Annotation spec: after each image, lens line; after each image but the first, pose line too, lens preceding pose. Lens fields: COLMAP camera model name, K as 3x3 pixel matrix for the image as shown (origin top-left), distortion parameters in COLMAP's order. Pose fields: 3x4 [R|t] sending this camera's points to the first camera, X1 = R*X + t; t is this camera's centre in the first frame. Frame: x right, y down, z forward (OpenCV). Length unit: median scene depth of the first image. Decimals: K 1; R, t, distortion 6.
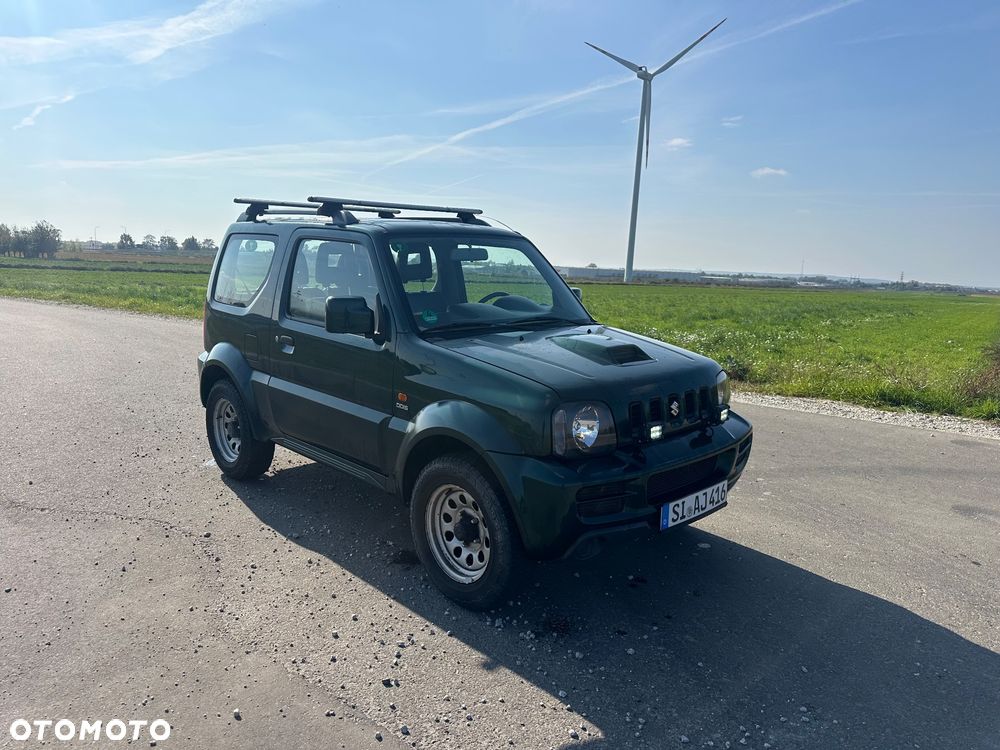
lens RADIAL K [[689.2, 0, 498.3], [0, 689.2, 380.6], [0, 0, 1]] dist [0.143648, -0.212435]
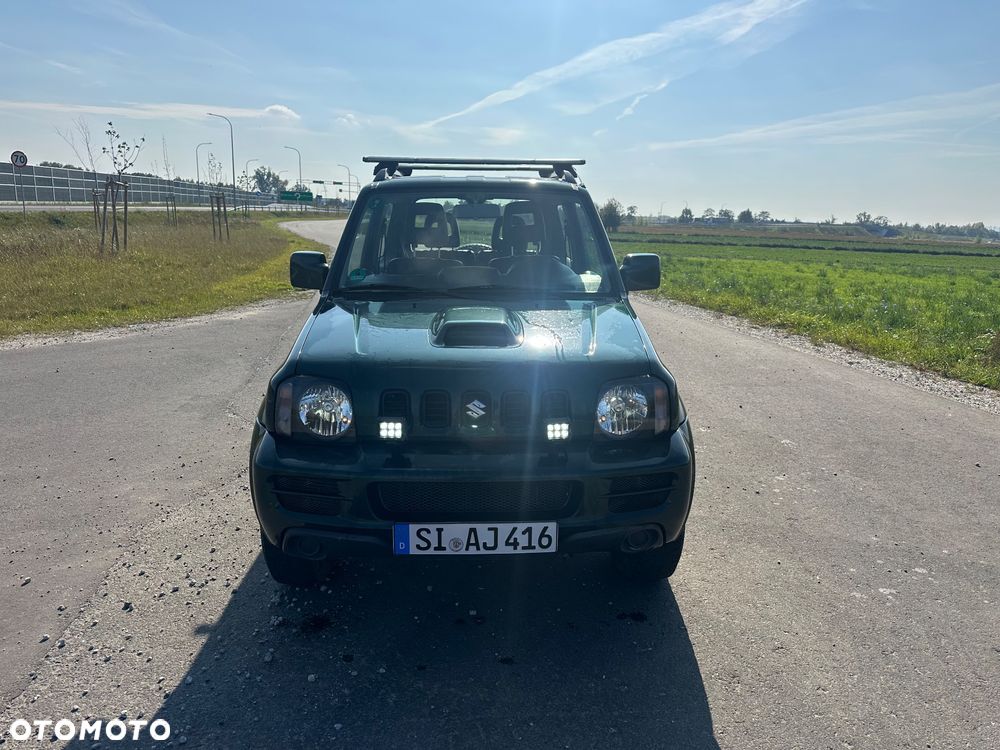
lens RADIAL K [[696.3, 0, 500.0], [0, 696.3, 375.0], [0, 0, 1]] dist [0.101416, -0.143313]
pose [[0.748230, 0.133003, -0.649971, 0.769096], [-0.113060, 0.990931, 0.072622, -0.055356], [0.653735, 0.019148, 0.756481, 0.445124]]
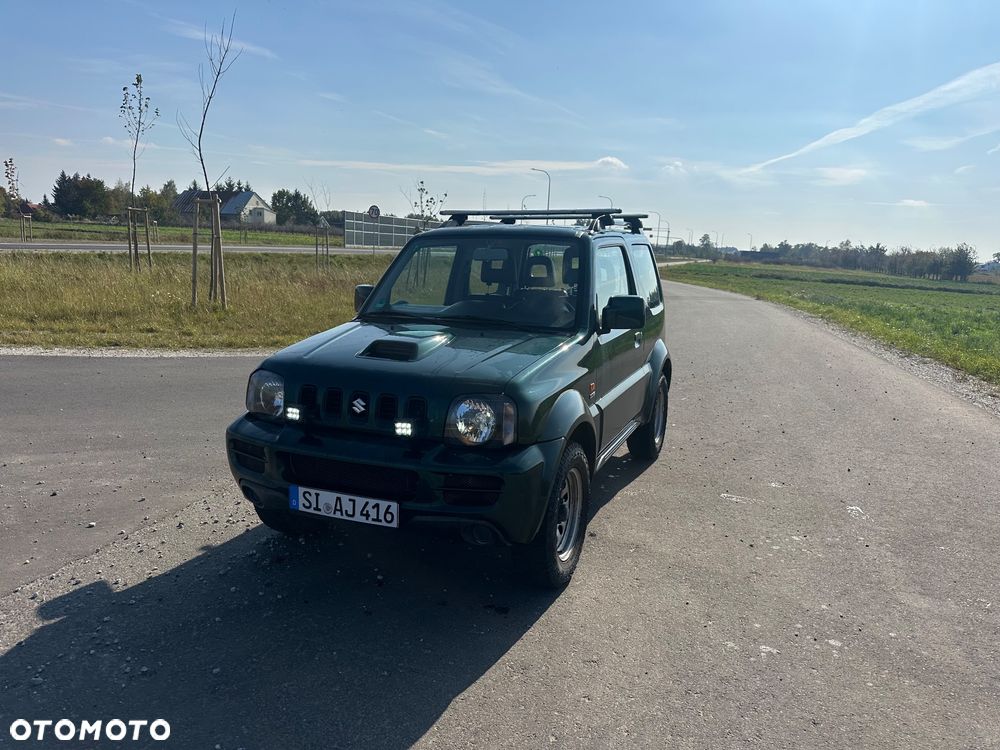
lens RADIAL K [[695.7, 0, 495.7], [0, 695.7, 378.8], [0, 0, 1]] dist [0.102216, -0.147661]
pose [[0.398435, 0.147053, -0.905331, 1.211287], [-0.178813, 0.980578, 0.080580, -0.109547], [0.899597, 0.129779, 0.416992, 0.767739]]
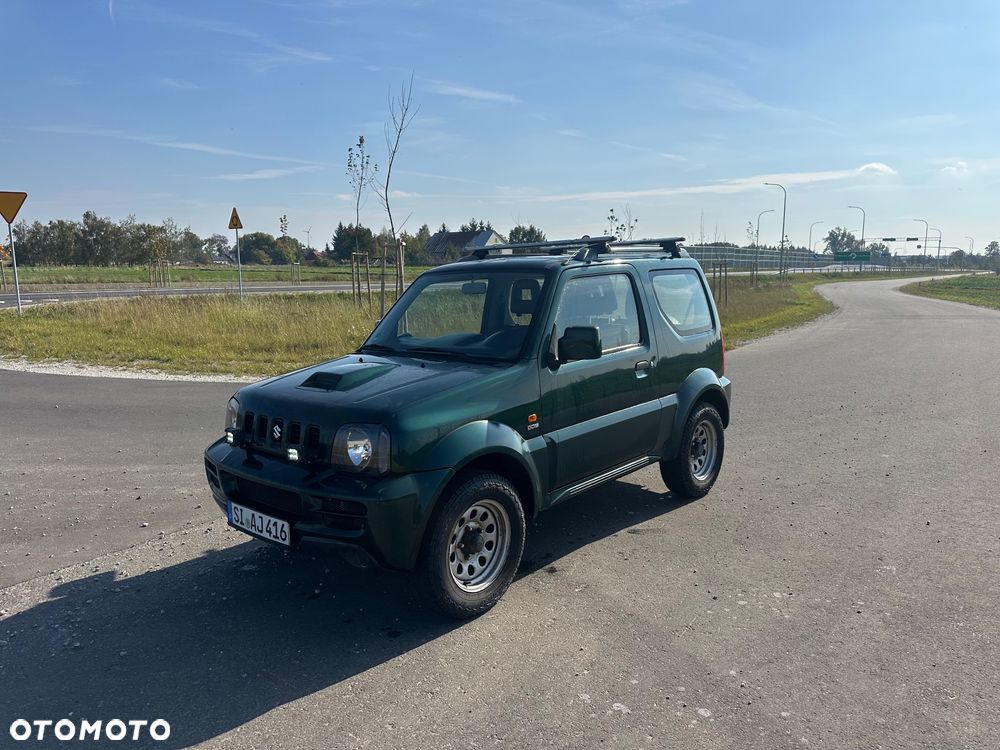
lens RADIAL K [[689.2, 0, 498.3], [0, 689.2, 380.6], [0, 0, 1]] dist [0.143648, -0.212435]
pose [[0.086204, 0.117363, -0.989341, 1.345914], [-0.158362, 0.982026, 0.102696, -0.202765], [0.983611, 0.147821, 0.103240, 1.221287]]
